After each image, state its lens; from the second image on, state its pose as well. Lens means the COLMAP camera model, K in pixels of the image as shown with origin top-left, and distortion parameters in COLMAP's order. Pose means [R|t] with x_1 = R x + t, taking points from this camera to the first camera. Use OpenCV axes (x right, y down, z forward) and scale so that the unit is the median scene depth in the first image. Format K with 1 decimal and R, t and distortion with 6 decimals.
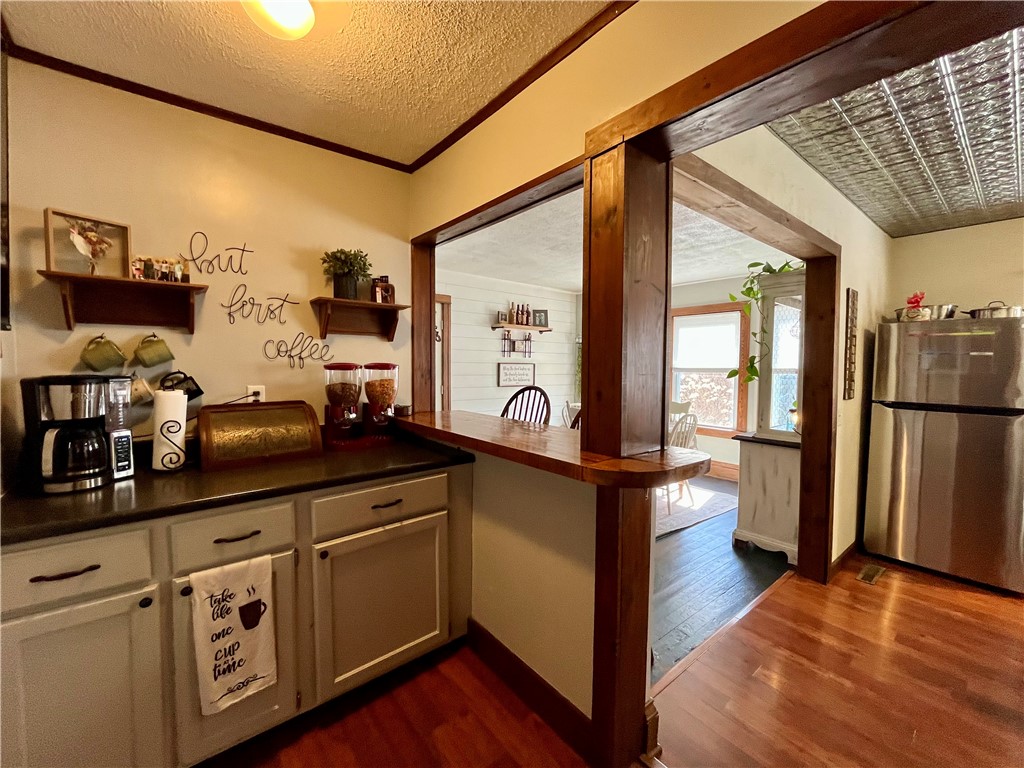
lens RADIAL K [[416.2, 0, 509.8], [0, 416.2, 383.2], [0, 0, 1]] dist [-0.002639, 0.000191]
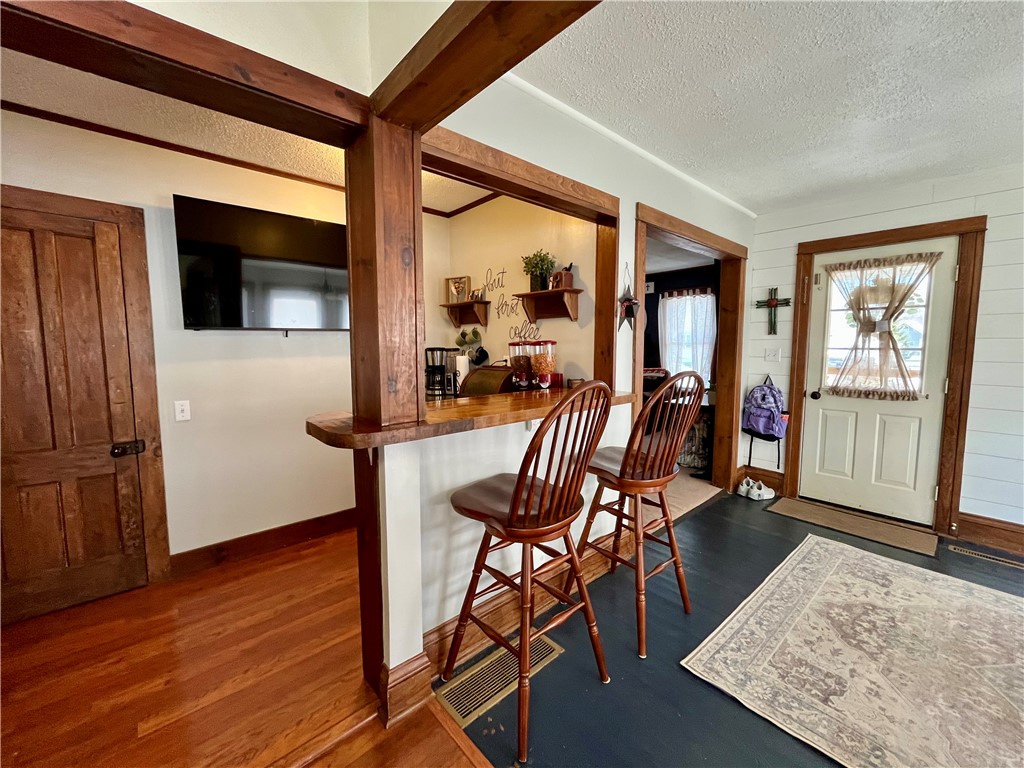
lens RADIAL K [[416.2, 0, 509.8], [0, 416.2, 383.2], [0, 0, 1]] dist [-0.002639, 0.000191]
pose [[0.048043, 0.085475, -0.995181, 0.350476], [-0.044638, 0.995520, 0.083349, -0.008139], [0.997847, 0.040418, 0.051643, 0.323907]]
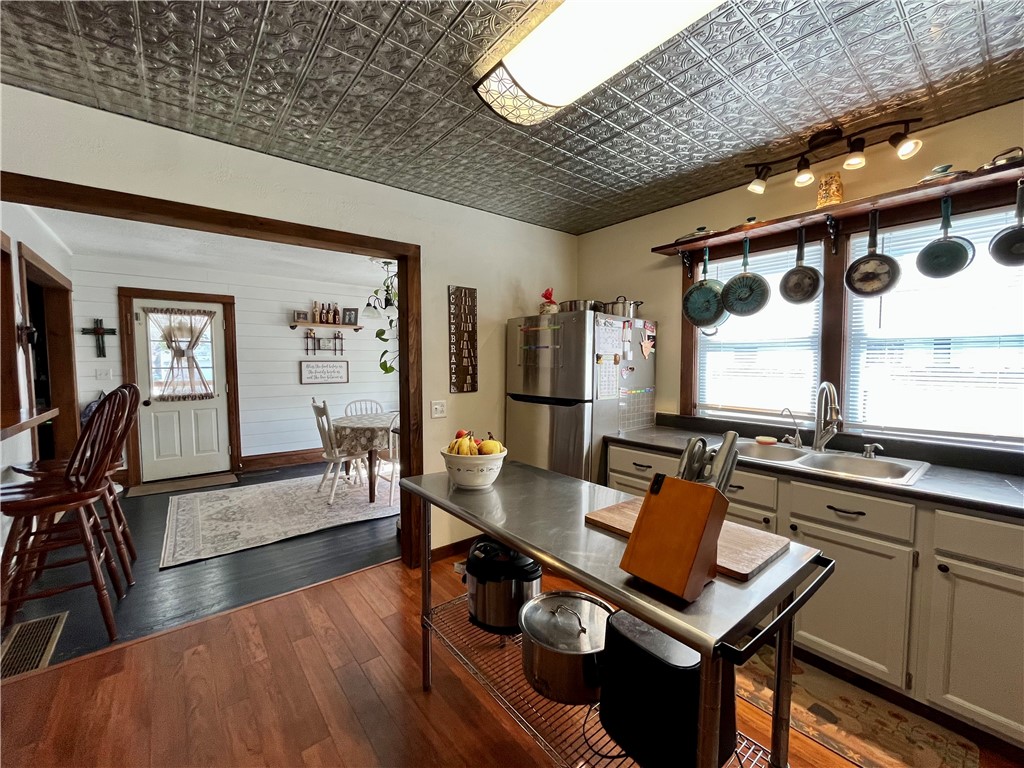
lens RADIAL K [[416.2, 0, 509.8], [0, 416.2, 383.2], [0, 0, 1]] dist [-0.002639, 0.000191]
pose [[0.999907, -0.013131, -0.003744, 0.487940], [0.013157, 0.999888, 0.007183, 0.005330], [0.003649, -0.007231, 0.999967, -0.021680]]
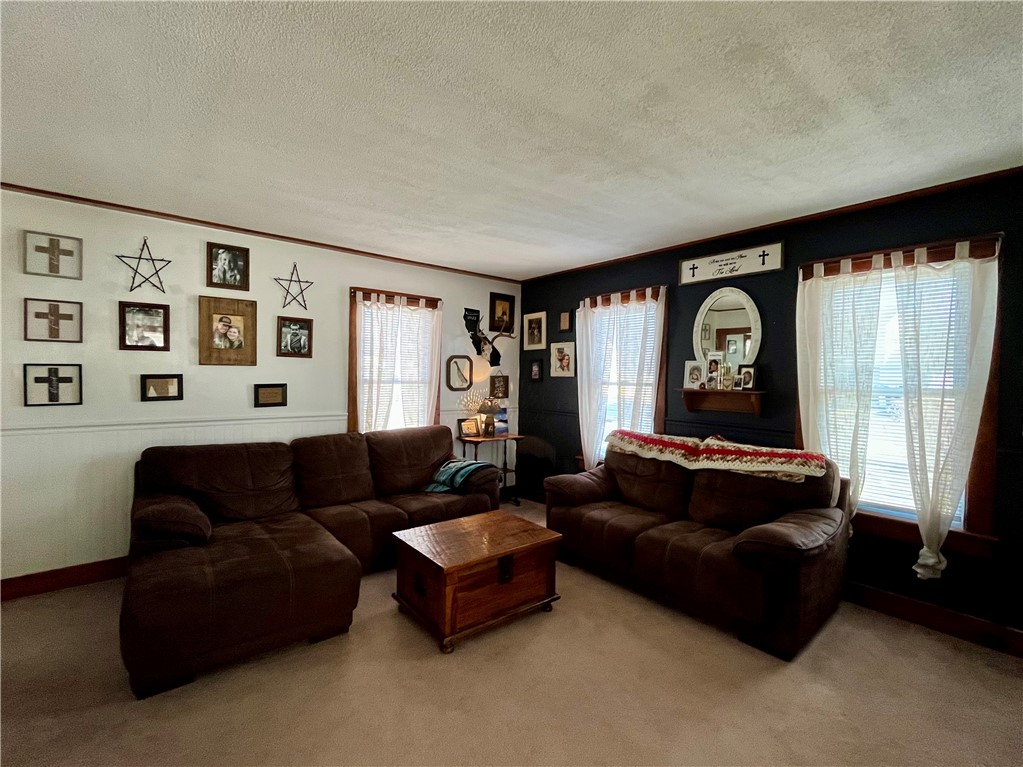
lens RADIAL K [[415.8, 0, 509.3], [0, 415.8, 382.7], [0, 0, 1]] dist [-0.002639, 0.000191]
pose [[0.002714, 0.011801, -0.999927, -0.350446], [-0.066786, 0.997700, 0.011593, -0.031464], [0.997764, 0.066750, 0.003496, 0.470185]]
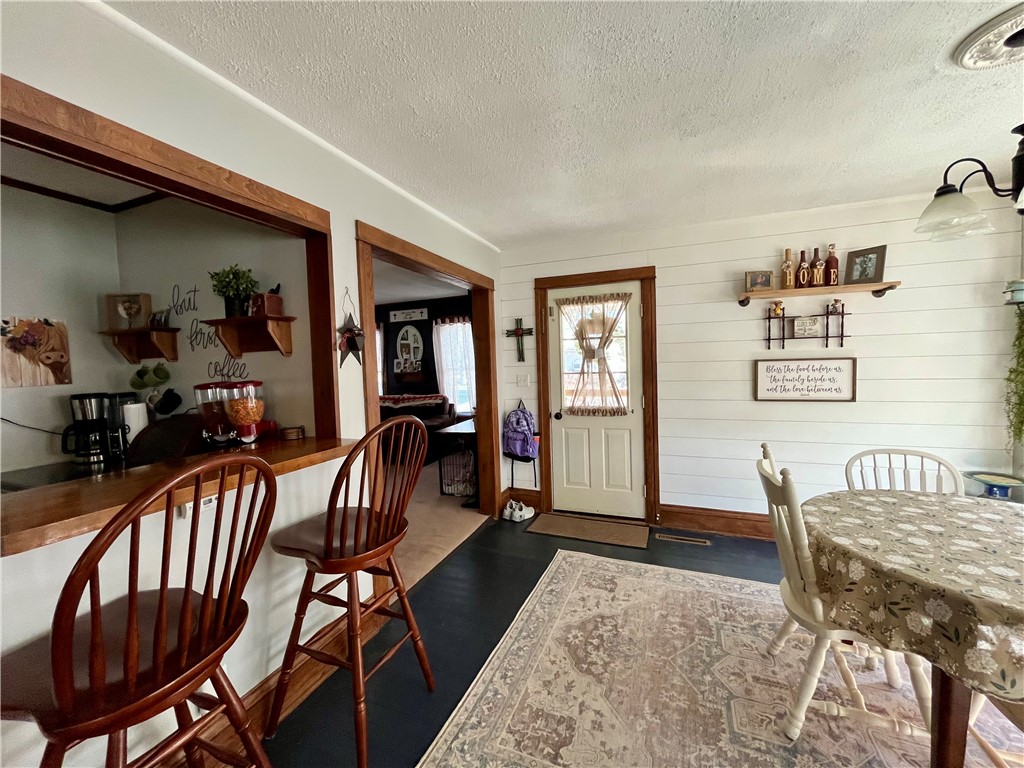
lens RADIAL K [[416.2, 0, 509.8], [0, 416.2, 383.2], [0, 0, 1]] dist [-0.002639, 0.000191]
pose [[0.493262, 0.017591, -0.869703, 0.310322], [-0.005351, 0.999838, 0.017189, -0.024227], [0.869864, -0.003825, 0.493276, 0.407247]]
